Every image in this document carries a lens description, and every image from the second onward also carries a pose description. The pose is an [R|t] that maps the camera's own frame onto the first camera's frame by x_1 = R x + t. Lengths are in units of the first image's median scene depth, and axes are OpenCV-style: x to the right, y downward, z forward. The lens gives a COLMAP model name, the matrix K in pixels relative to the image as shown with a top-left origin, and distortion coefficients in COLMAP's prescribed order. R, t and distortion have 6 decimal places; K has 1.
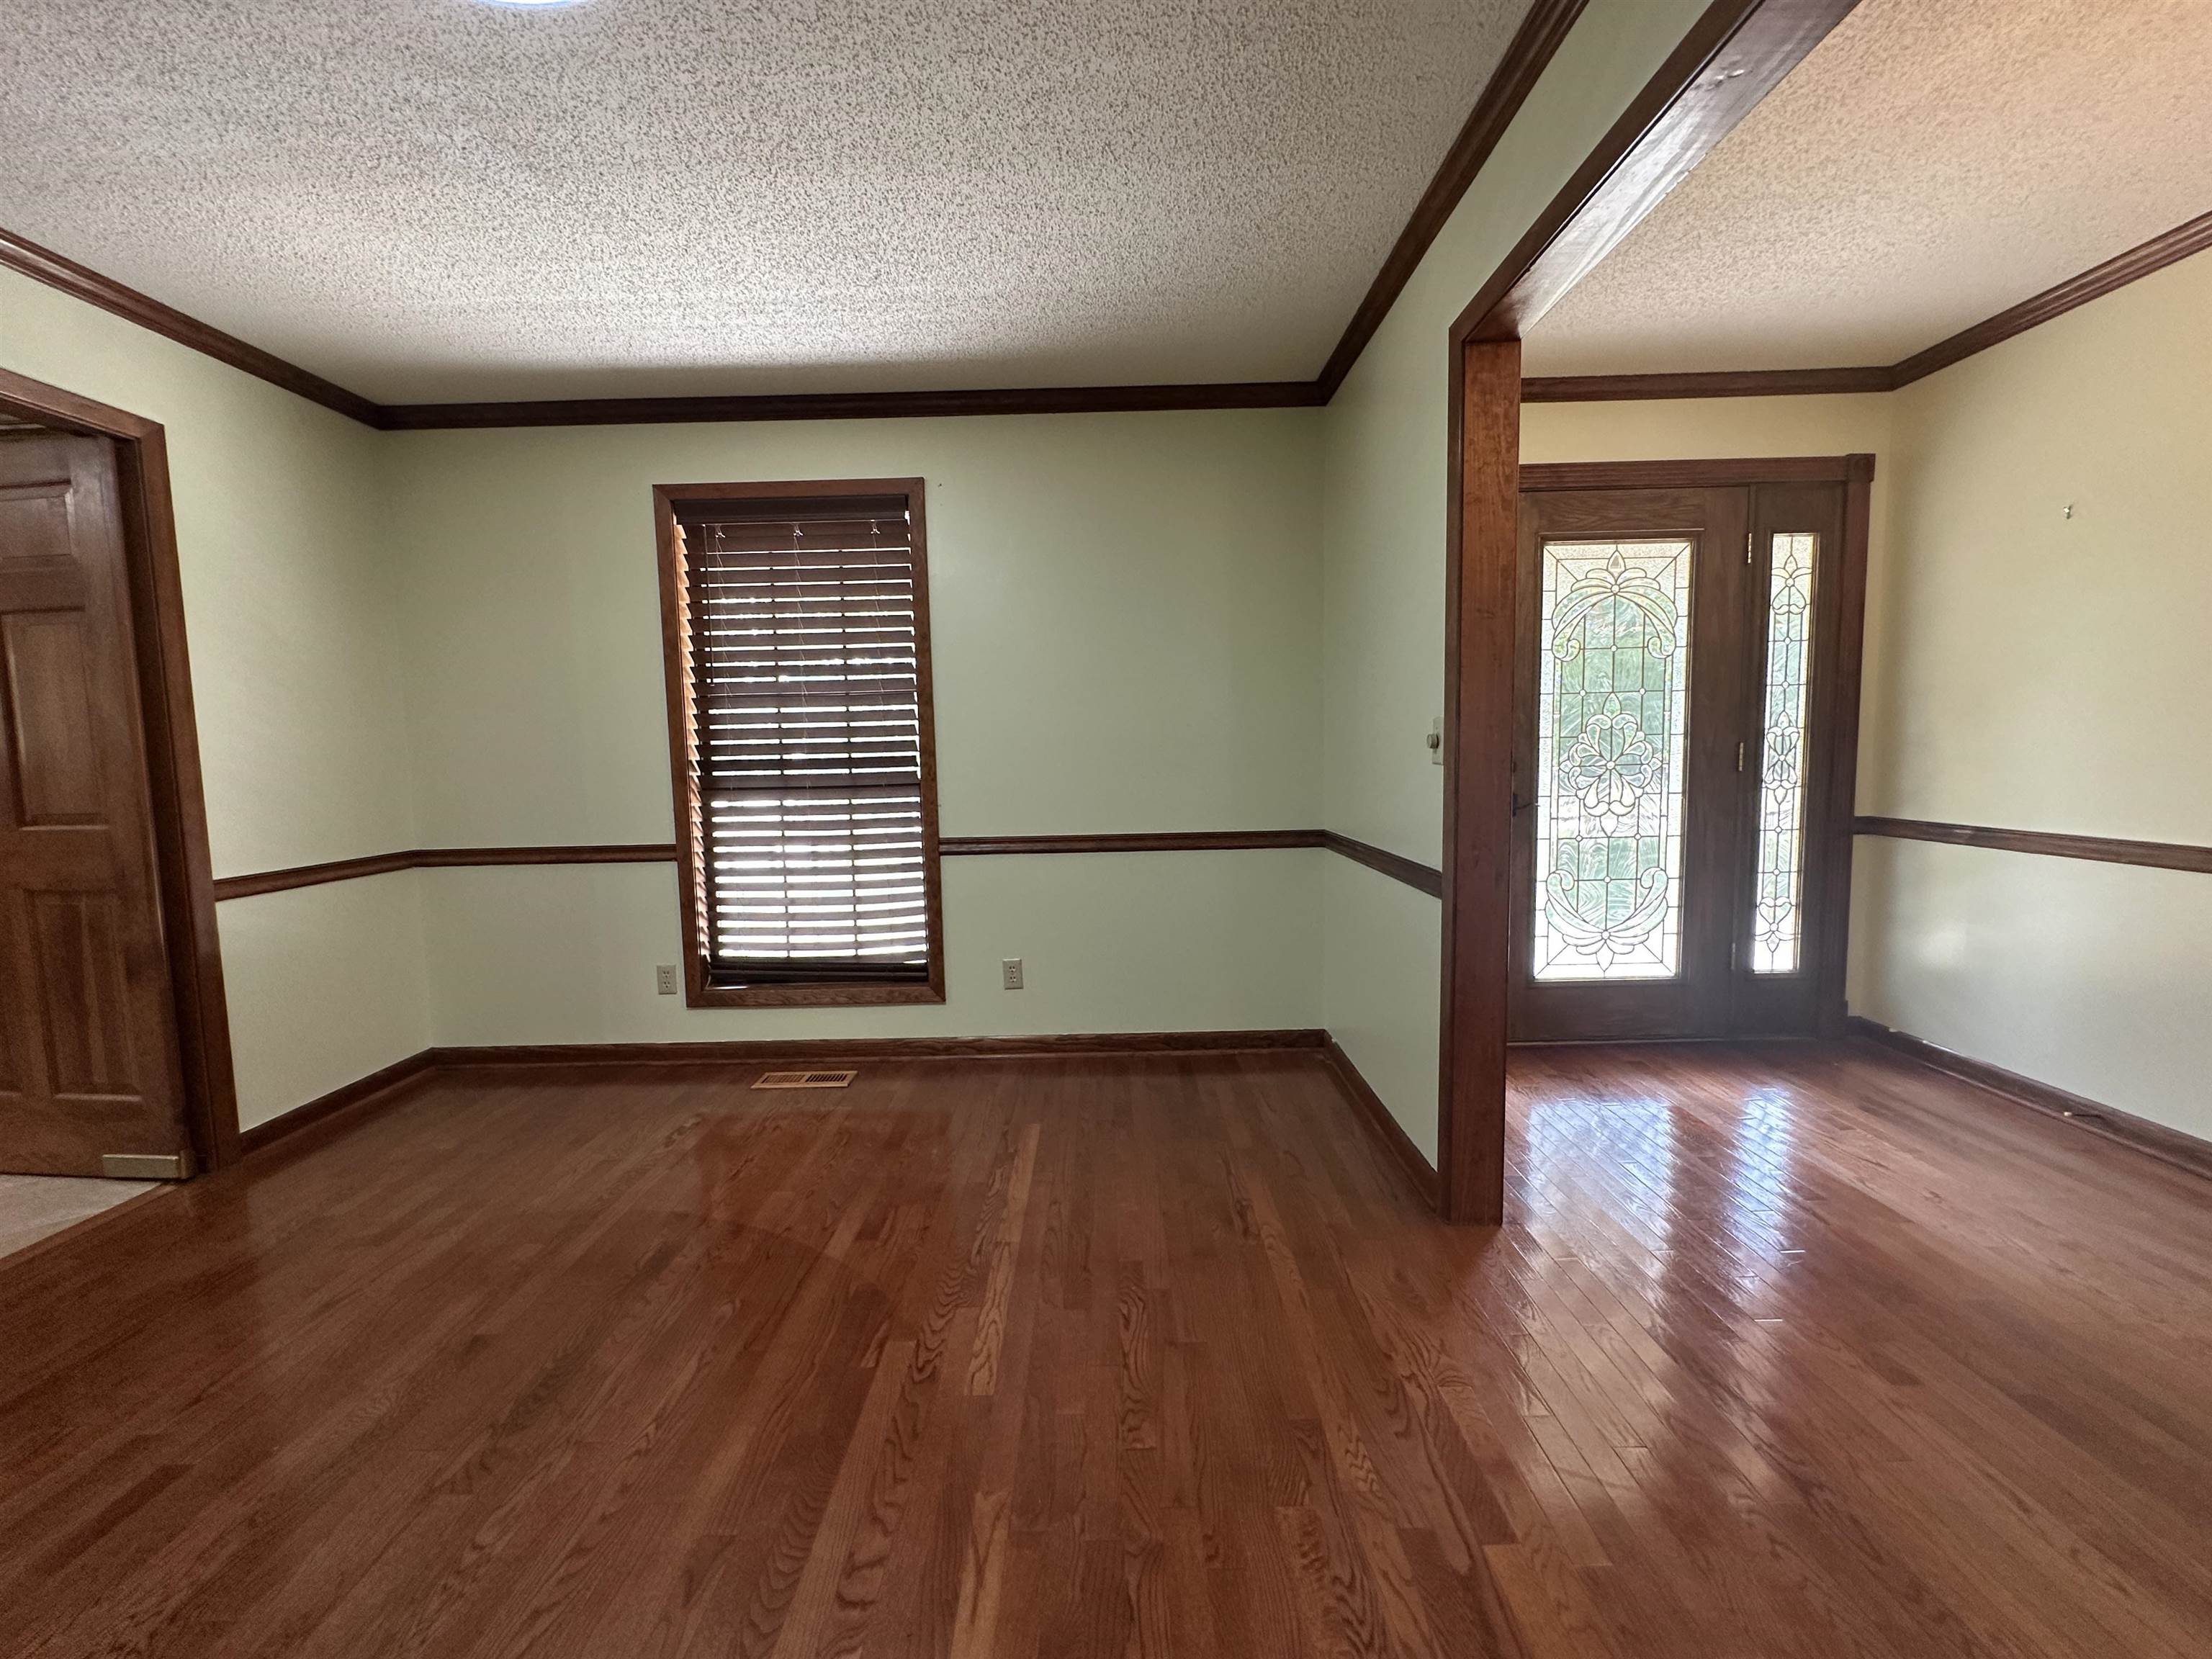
lens RADIAL K [[877.3, 0, 1106.0], [0, 877.3, 829.5], [0, 0, 1]] dist [-0.001854, -0.000141]
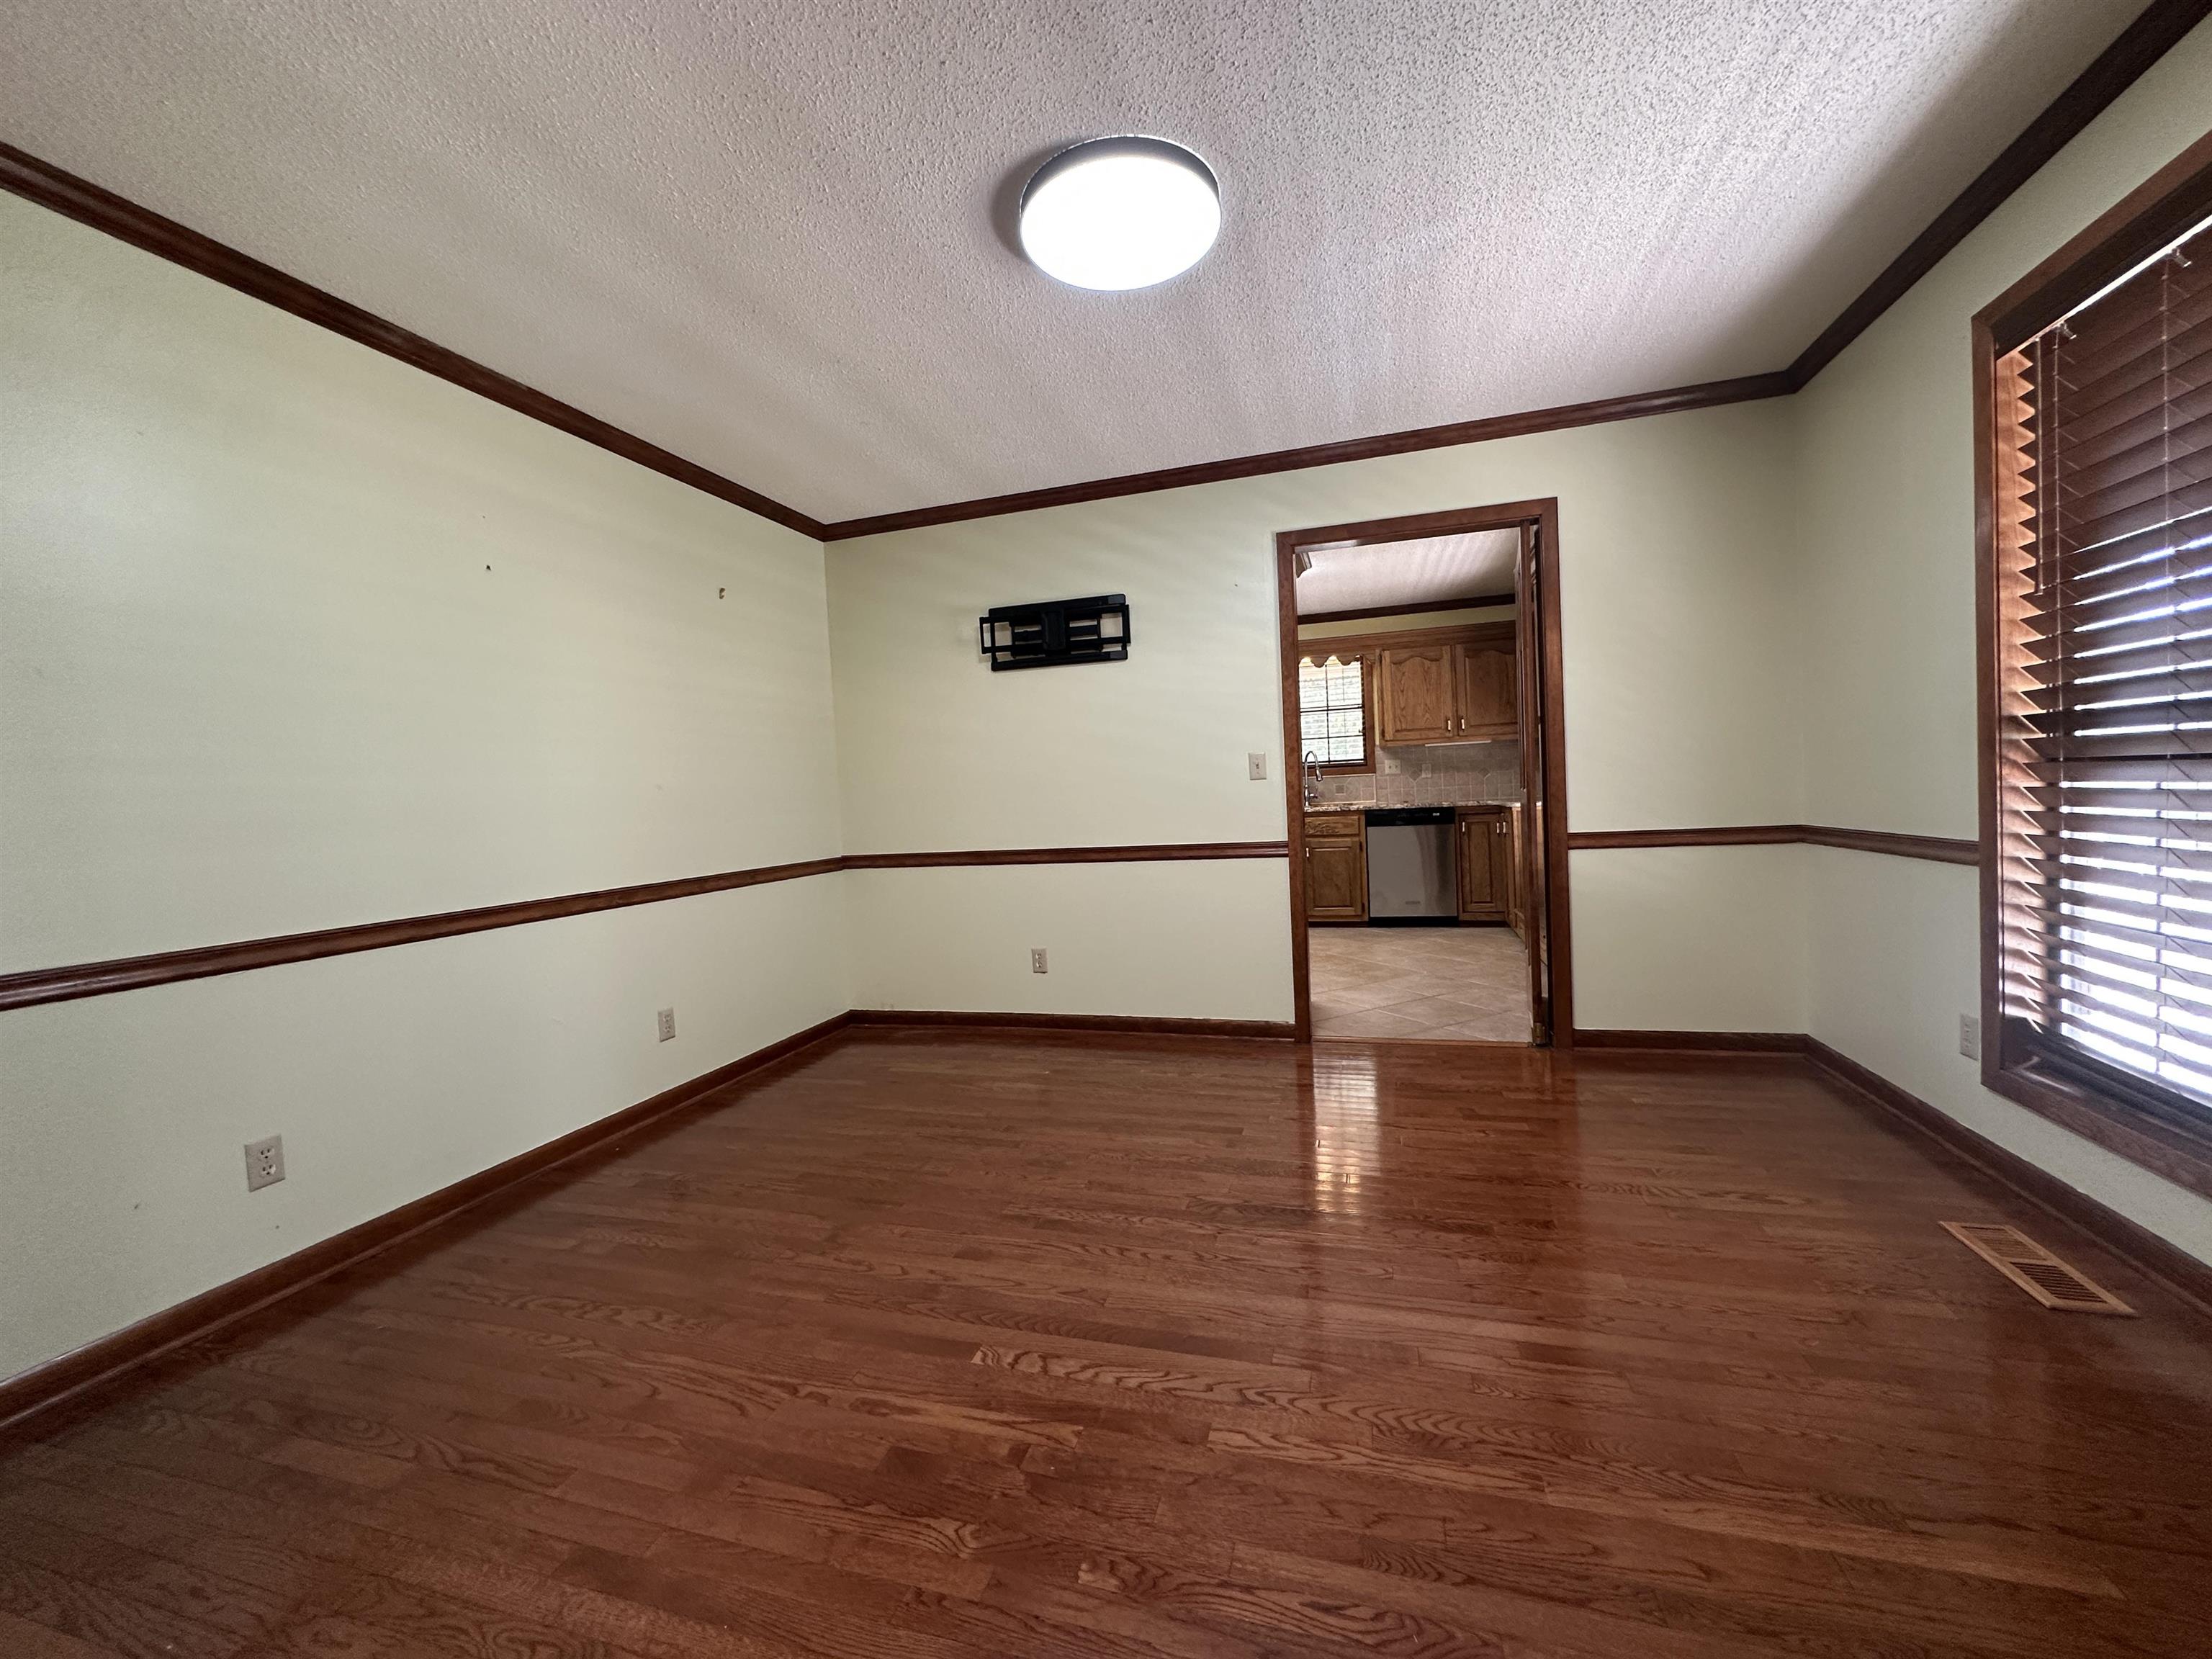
lens RADIAL K [[877.3, 0, 1106.0], [0, 877.3, 829.5], [0, 0, 1]] dist [-0.001854, -0.000141]
pose [[-0.283337, 0.071428, -0.956357, 0.431386], [-0.025409, 0.996313, 0.081940, -0.037855], [0.958684, 0.047517, -0.280477, 0.671740]]
